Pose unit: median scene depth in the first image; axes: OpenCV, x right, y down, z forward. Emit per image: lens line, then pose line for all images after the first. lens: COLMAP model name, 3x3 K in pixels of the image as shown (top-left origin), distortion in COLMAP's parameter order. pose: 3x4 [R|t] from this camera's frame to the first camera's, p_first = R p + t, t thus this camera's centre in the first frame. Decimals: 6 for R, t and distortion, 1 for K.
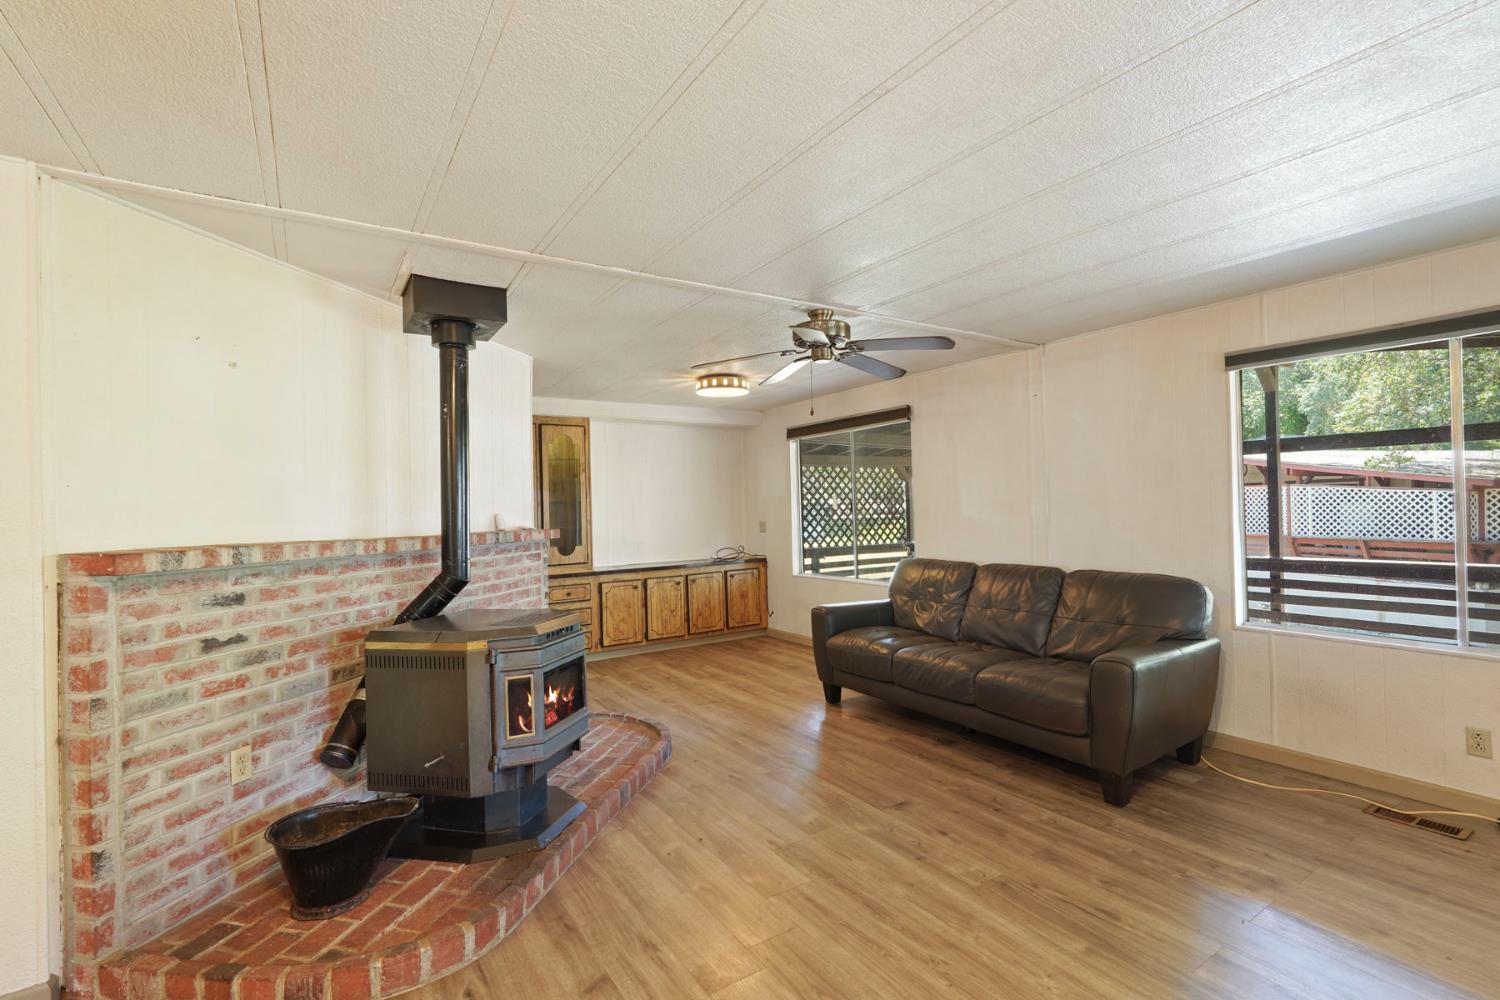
lens RADIAL K [[660.7, 0, 740.1], [0, 660.7, 501.8], [0, 0, 1]] dist [-0.009617, 0.003186]
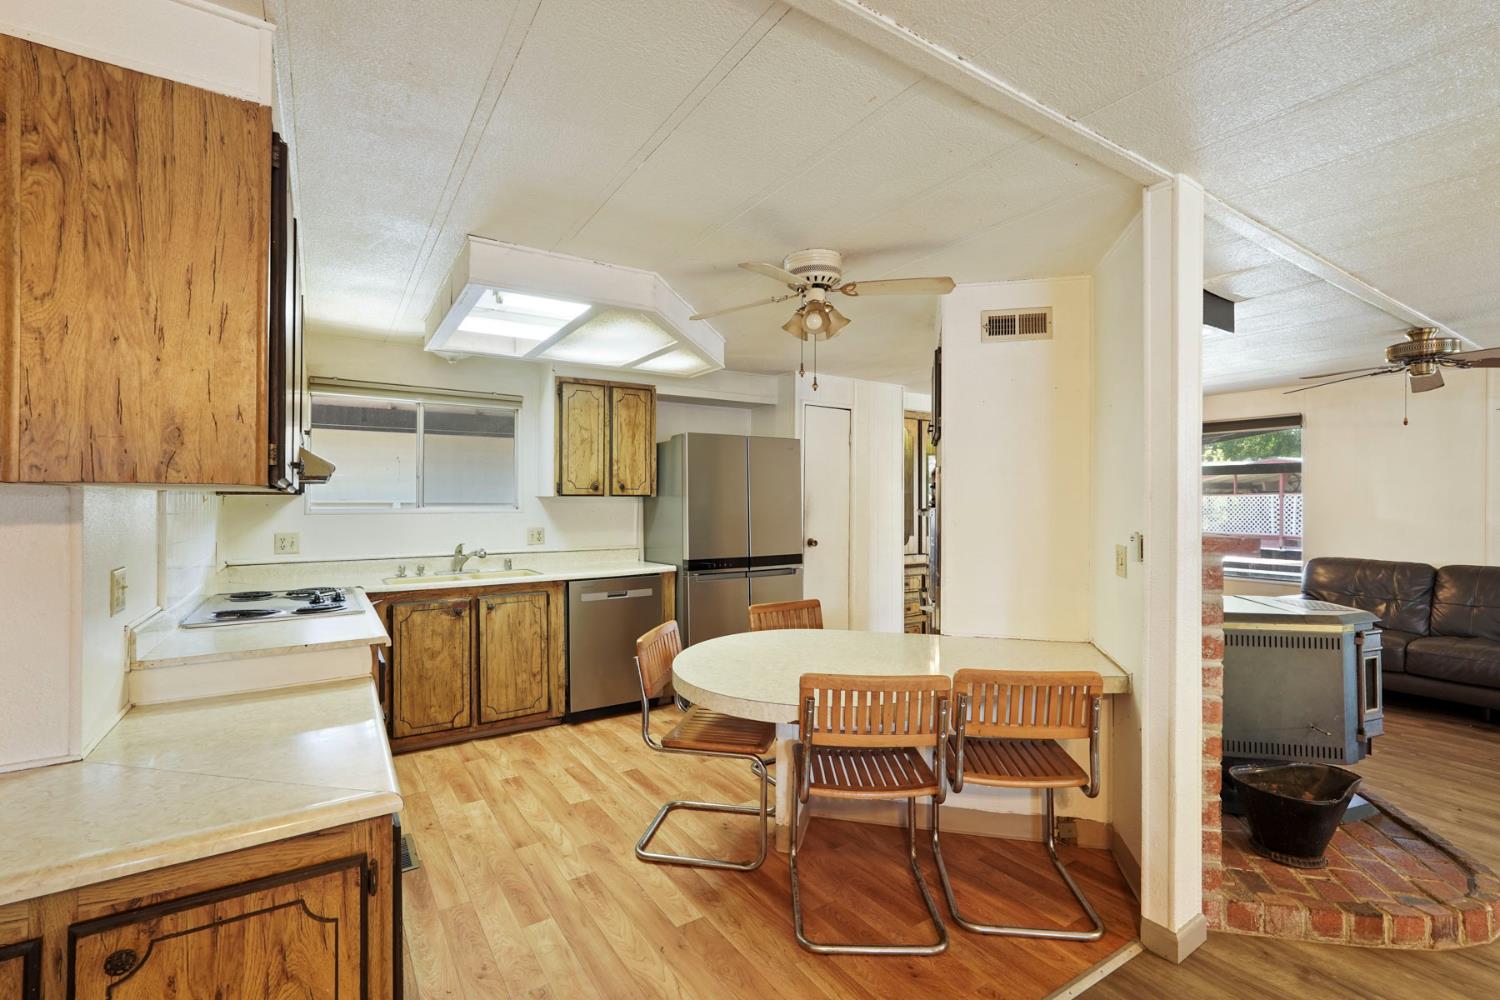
lens RADIAL K [[660.7, 0, 748.4], [0, 660.7, 499.4], [0, 0, 1]] dist [-0.009617, 0.003186]
pose [[0.999705, 0.024292, 0.000584, -0.840047], [-0.024296, 0.999674, 0.007878, 0.008429], [-0.000392, -0.007890, 0.999969, -0.063014]]
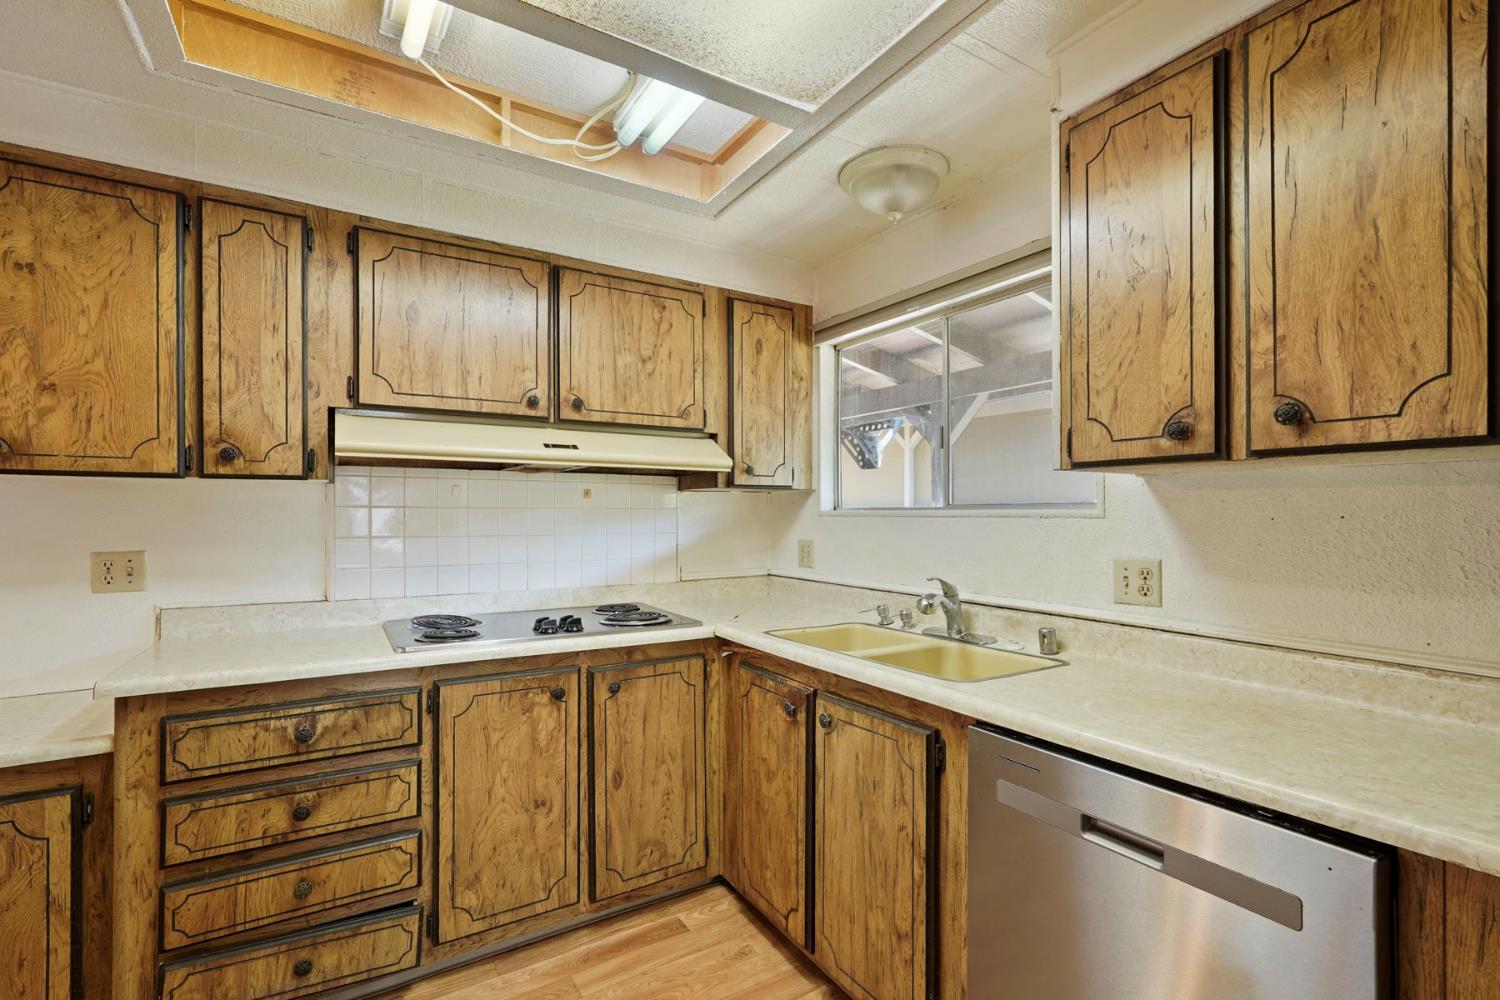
lens RADIAL K [[660.7, 0, 755.0], [0, 660.7, 516.5], [0, 0, 1]] dist [-0.009617, 0.003186]
pose [[-0.018312, 0.028873, -0.999415, -0.780032], [0.011238, 0.999526, 0.028670, 0.032627], [0.999769, -0.010707, -0.018628, 0.833713]]
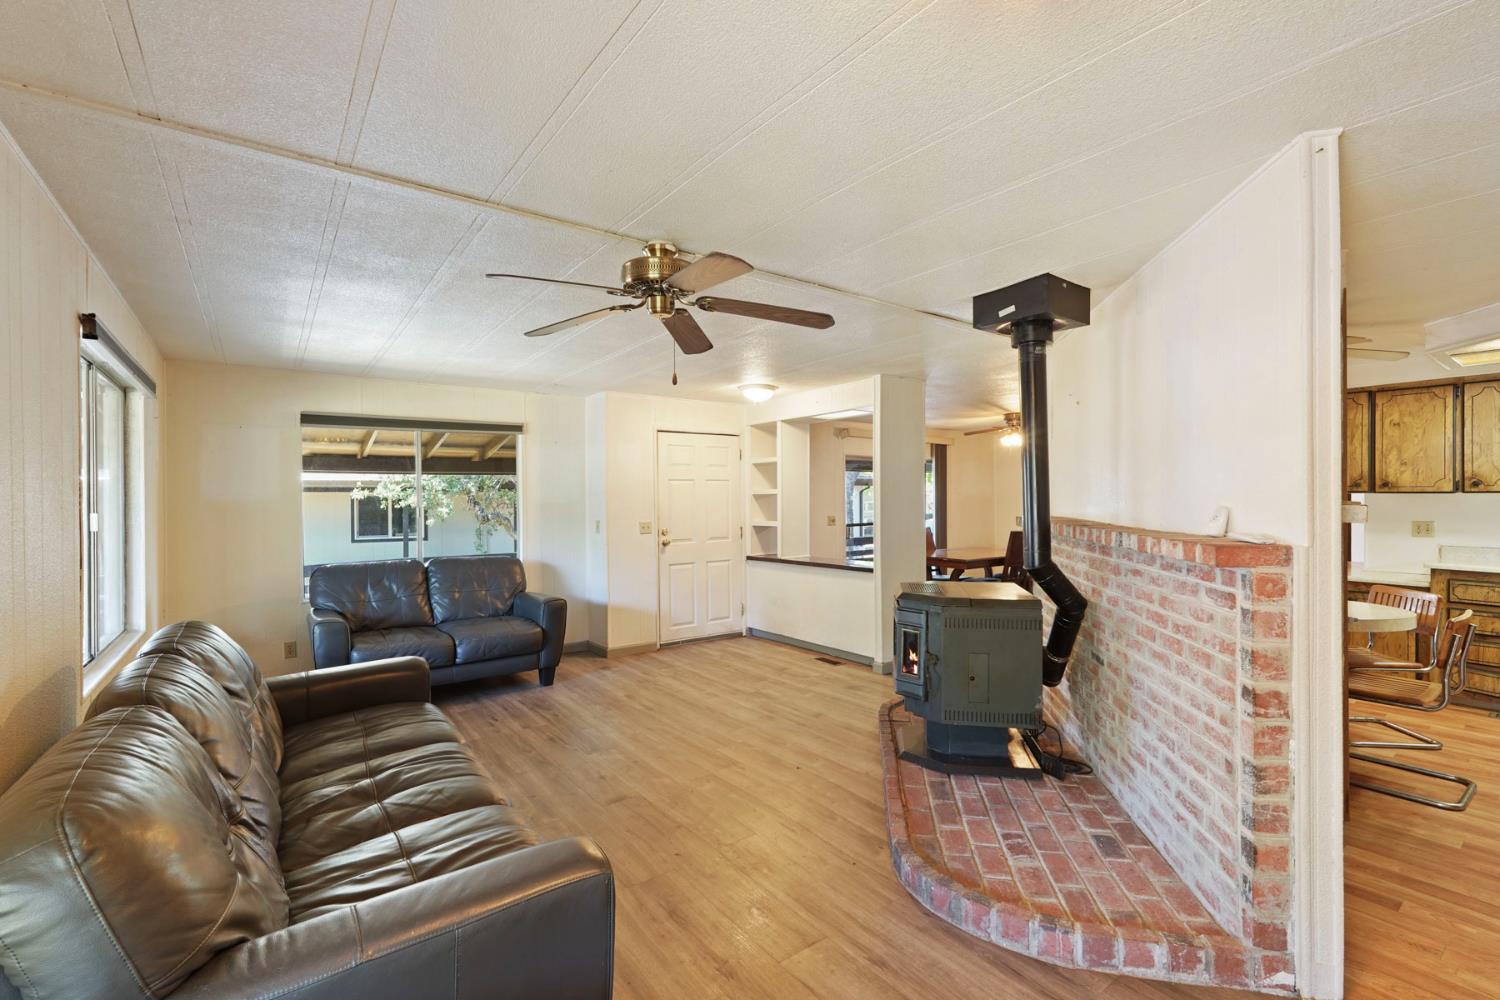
lens RADIAL K [[660.7, 0, 734.7], [0, 660.7, 500.4], [0, 0, 1]] dist [-0.009617, 0.003186]
pose [[-0.998624, 0.023863, -0.046703, 0.073831], [0.024206, 0.999684, -0.006797, 0.005754], [0.046526, -0.007918, -0.998886, 1.510207]]
